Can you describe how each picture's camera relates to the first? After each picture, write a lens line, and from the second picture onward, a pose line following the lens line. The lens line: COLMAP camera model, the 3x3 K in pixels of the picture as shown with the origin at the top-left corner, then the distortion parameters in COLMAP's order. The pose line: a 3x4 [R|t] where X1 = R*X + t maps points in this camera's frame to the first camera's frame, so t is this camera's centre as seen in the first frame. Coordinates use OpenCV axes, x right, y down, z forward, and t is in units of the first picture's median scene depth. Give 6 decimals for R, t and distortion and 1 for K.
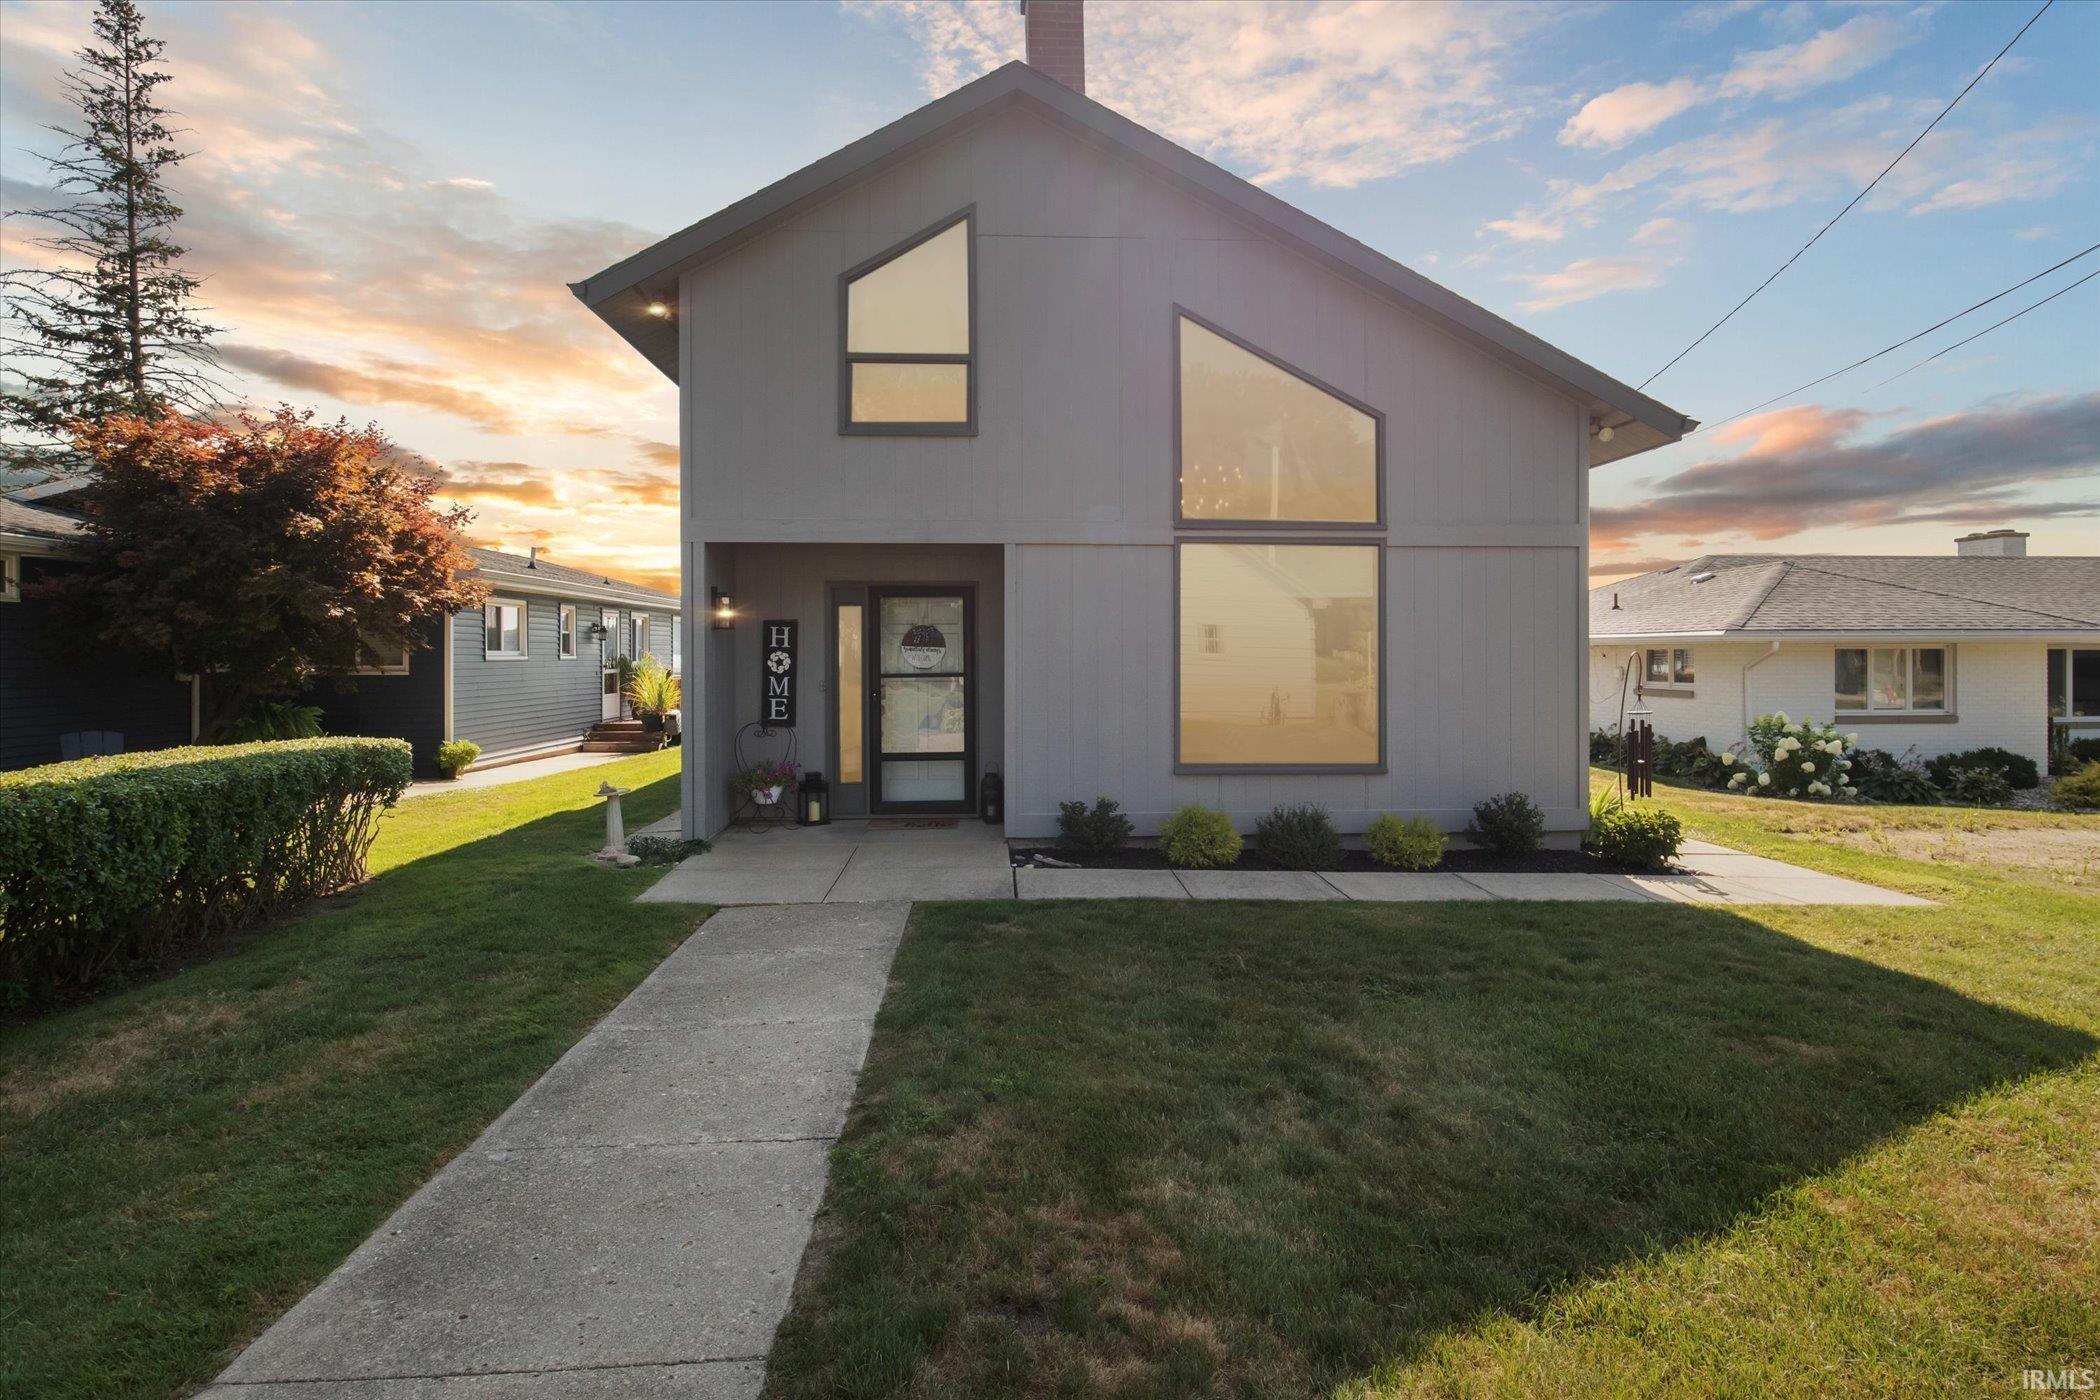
lens RADIAL K [[1111.4, 0, 1063.7], [0, 1111.4, 643.5], [0, 0, 1]] dist [-0.007088, 0.000163]
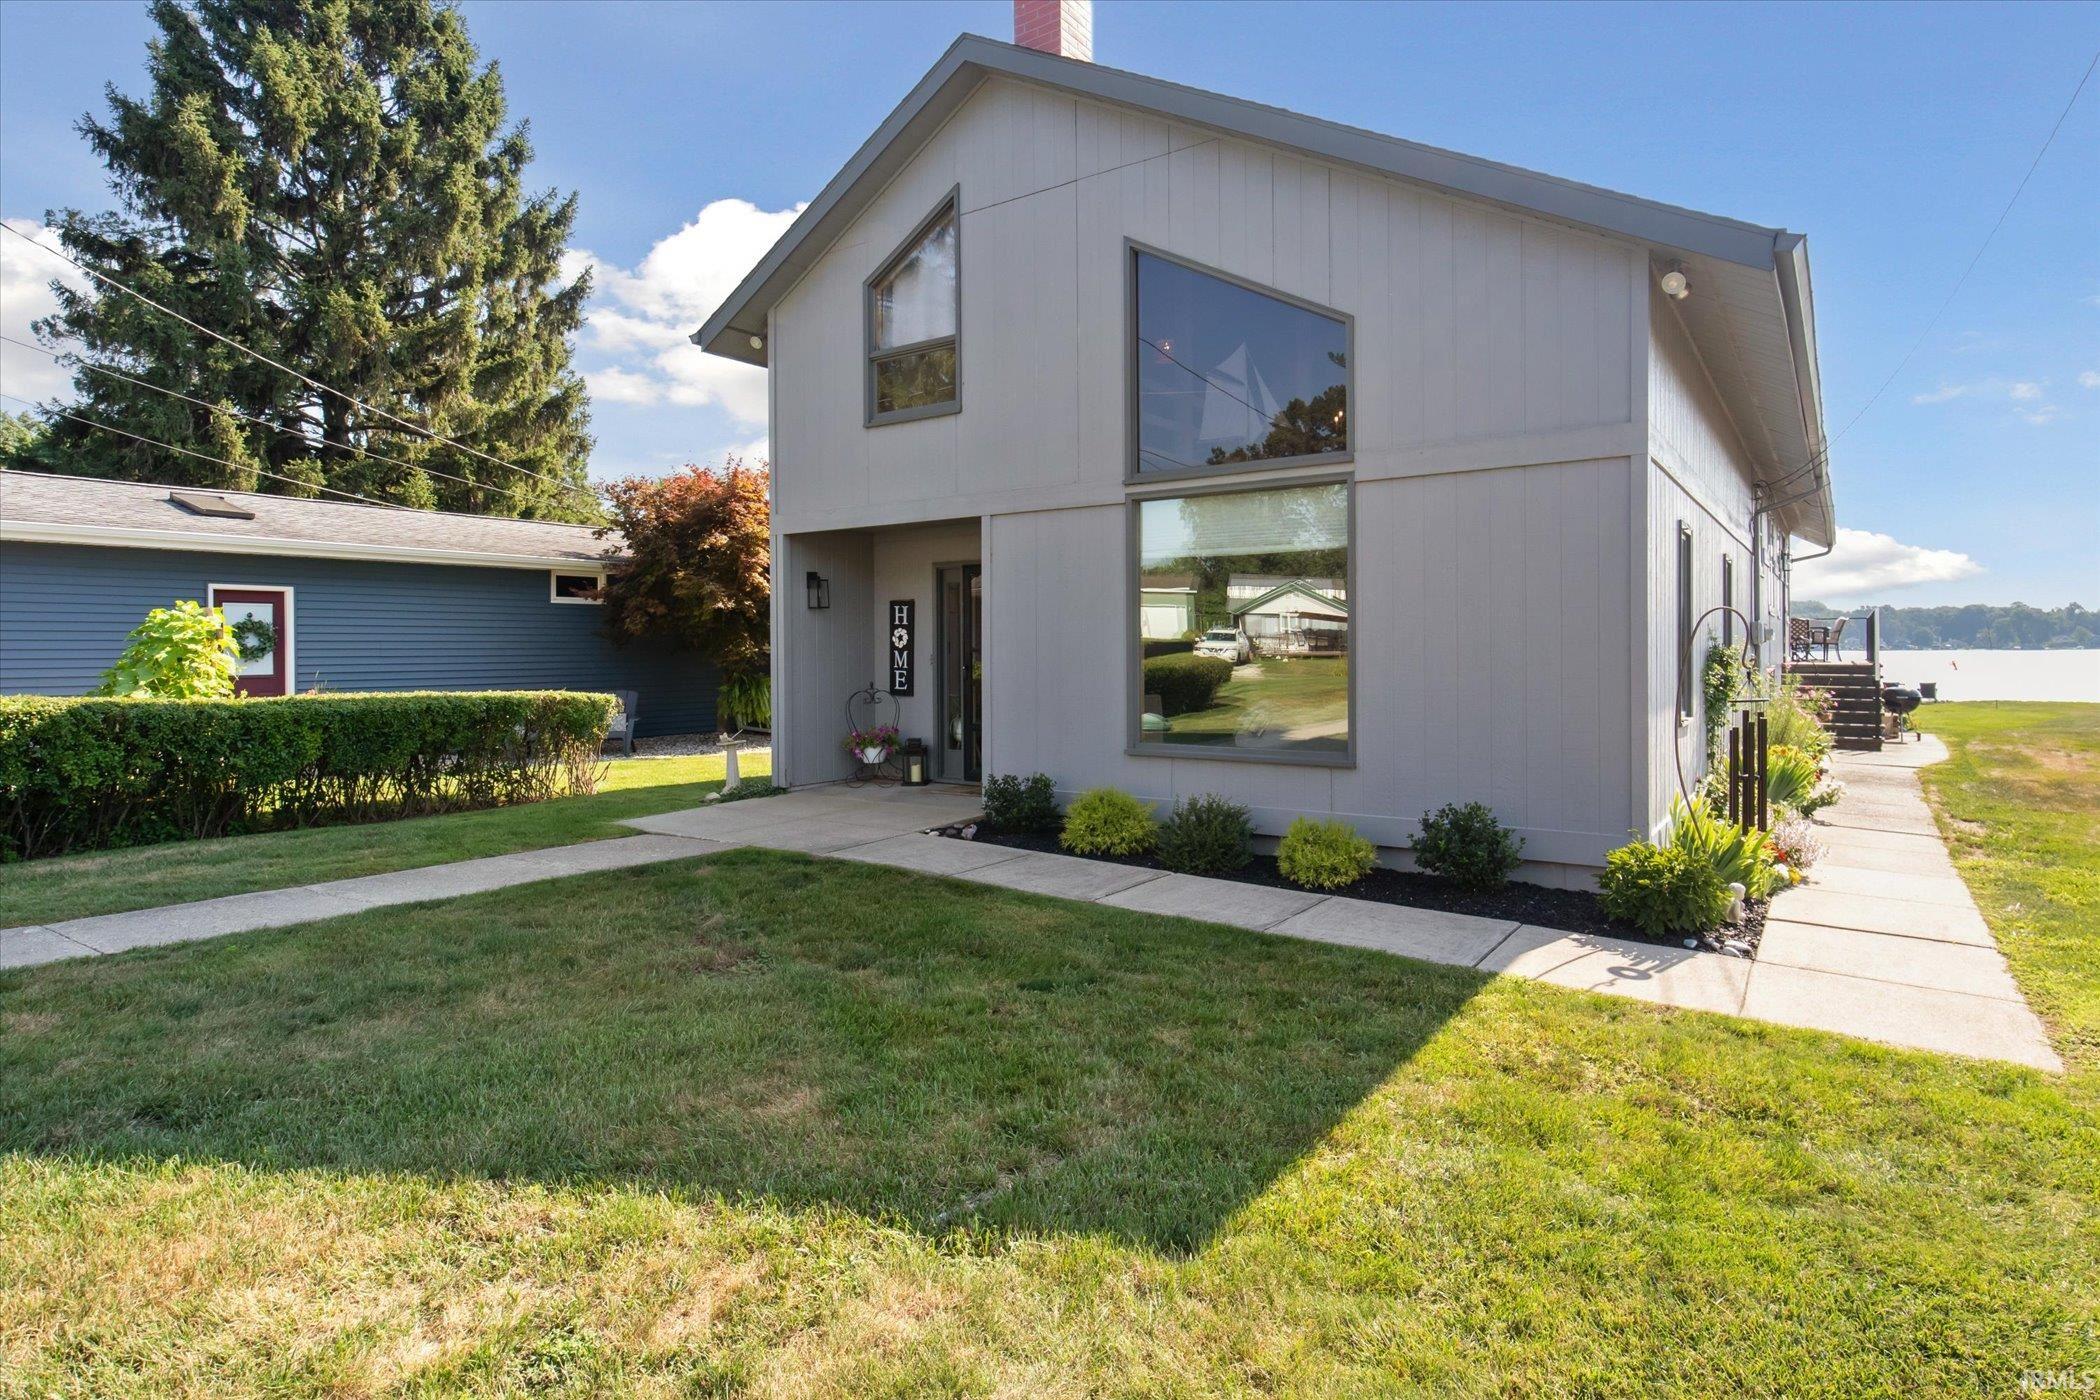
lens RADIAL K [[1111.4, 0, 1063.7], [0, 1111.4, 643.5], [0, 0, 1]] dist [-0.007088, 0.000163]
pose [[0.791810, -0.006861, -0.610729, 0.552494], [0.009477, 0.999955, 0.001053, 0.022890], [0.610694, -0.006622, 0.791839, 0.219259]]
